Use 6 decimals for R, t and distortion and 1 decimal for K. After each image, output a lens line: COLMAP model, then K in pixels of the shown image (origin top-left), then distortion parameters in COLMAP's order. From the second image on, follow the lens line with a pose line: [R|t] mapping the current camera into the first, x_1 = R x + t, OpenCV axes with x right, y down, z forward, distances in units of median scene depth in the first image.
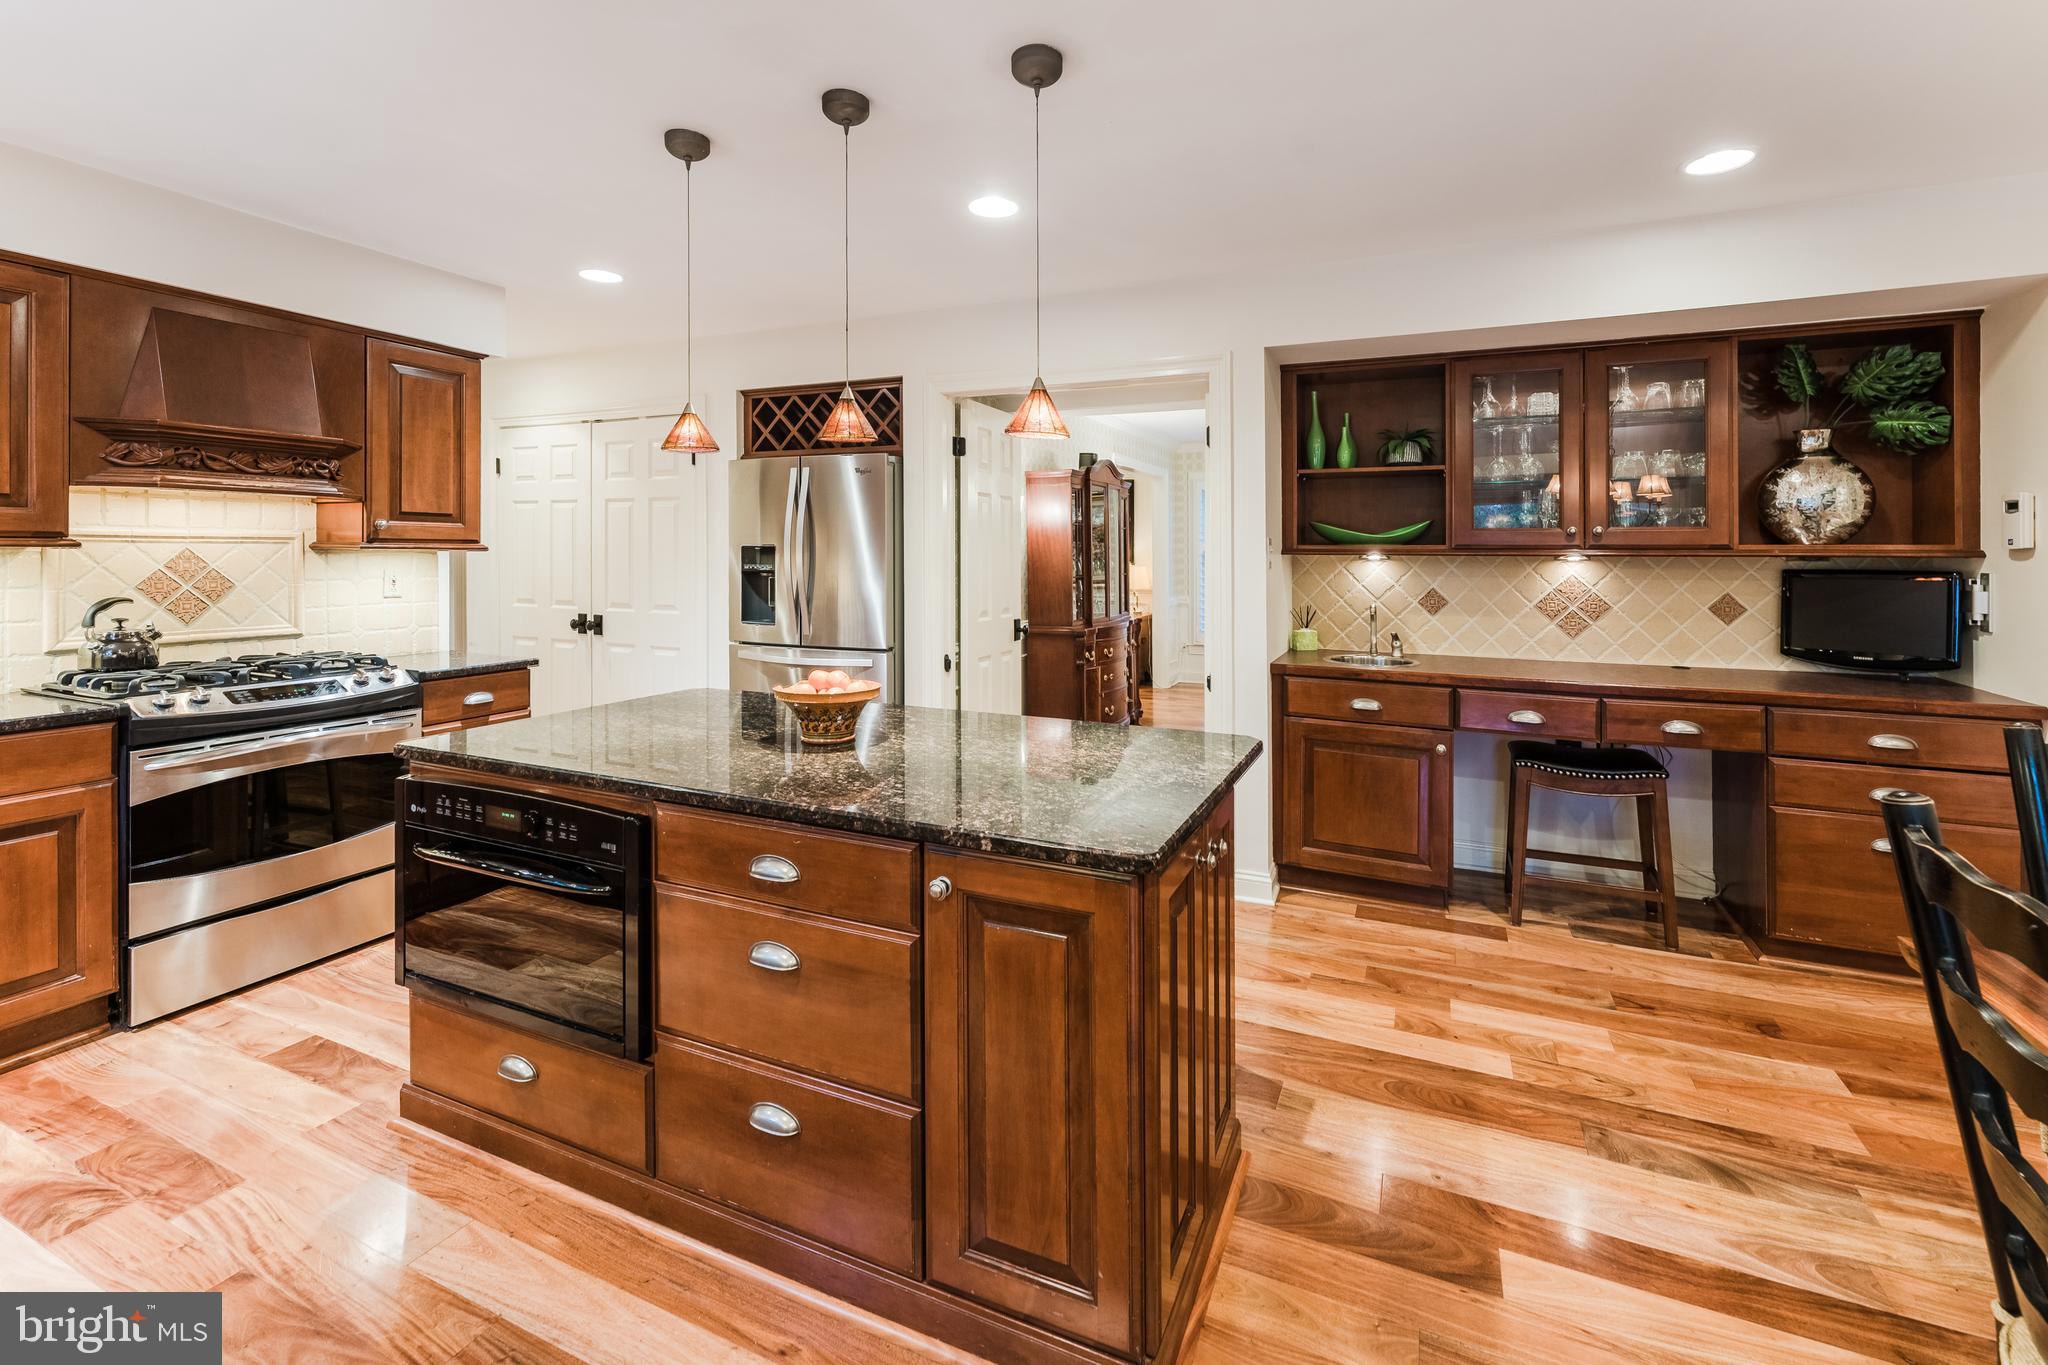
lens RADIAL K [[877.3, 0, 1033.6], [0, 877.3, 550.3], [0, 0, 1]] dist [0.002017, -0.000172]
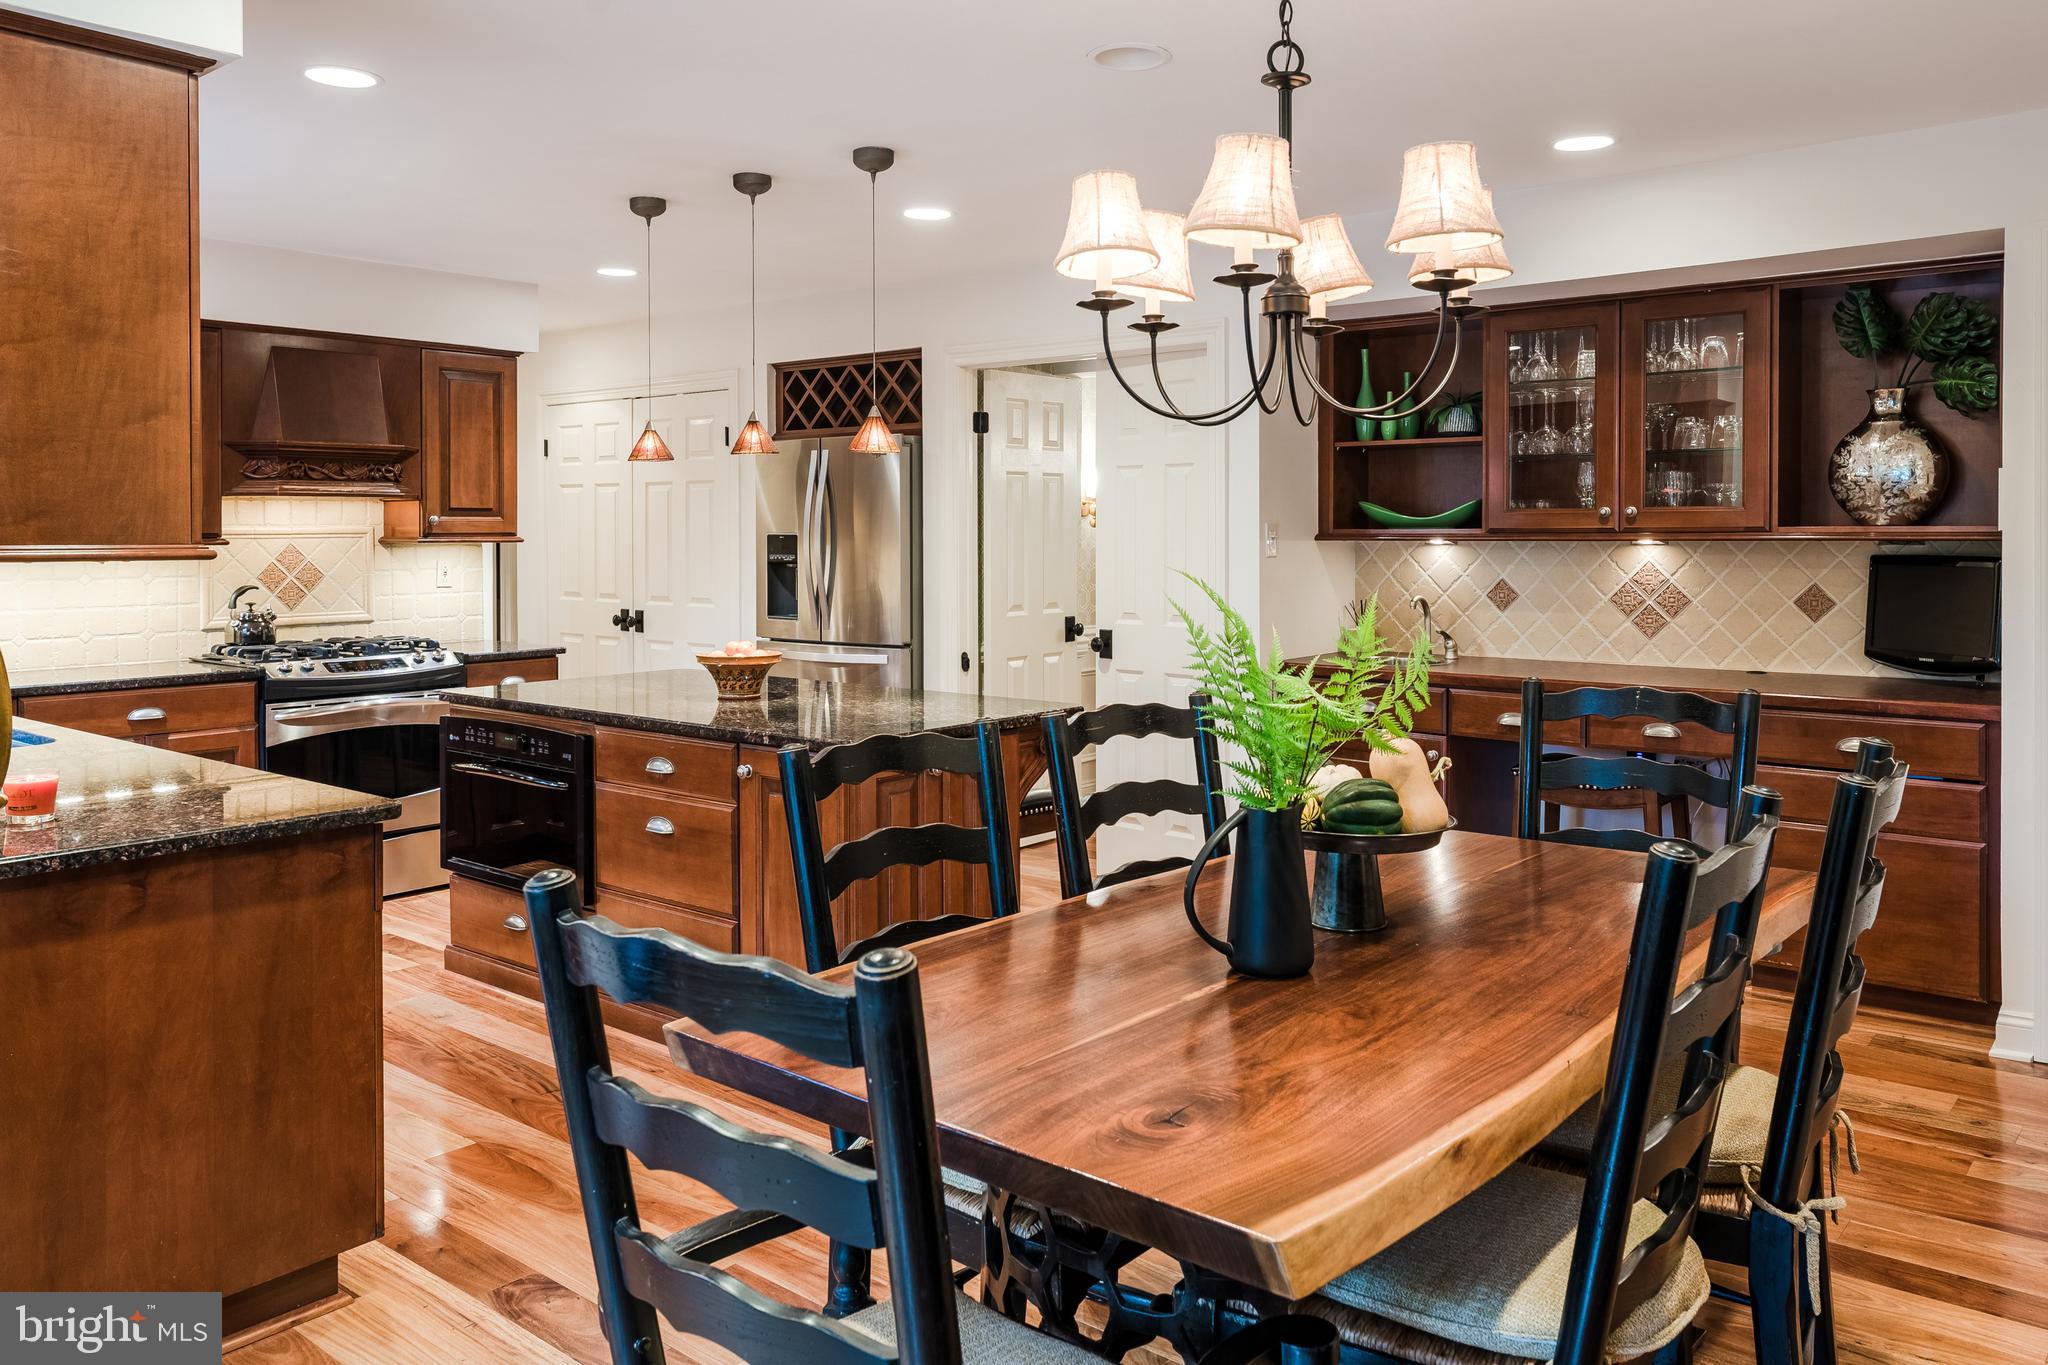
lens RADIAL K [[1544.9, 0, 1019.3], [0, 1544.9, 500.6], [0, 0, 1]] dist [0.007935, 0.000642]
pose [[0.959863, -0.014913, -0.280073, 0.493085], [0.010917, 0.999815, -0.015821, -0.015395], [0.280257, 0.012128, 0.959848, -0.640432]]
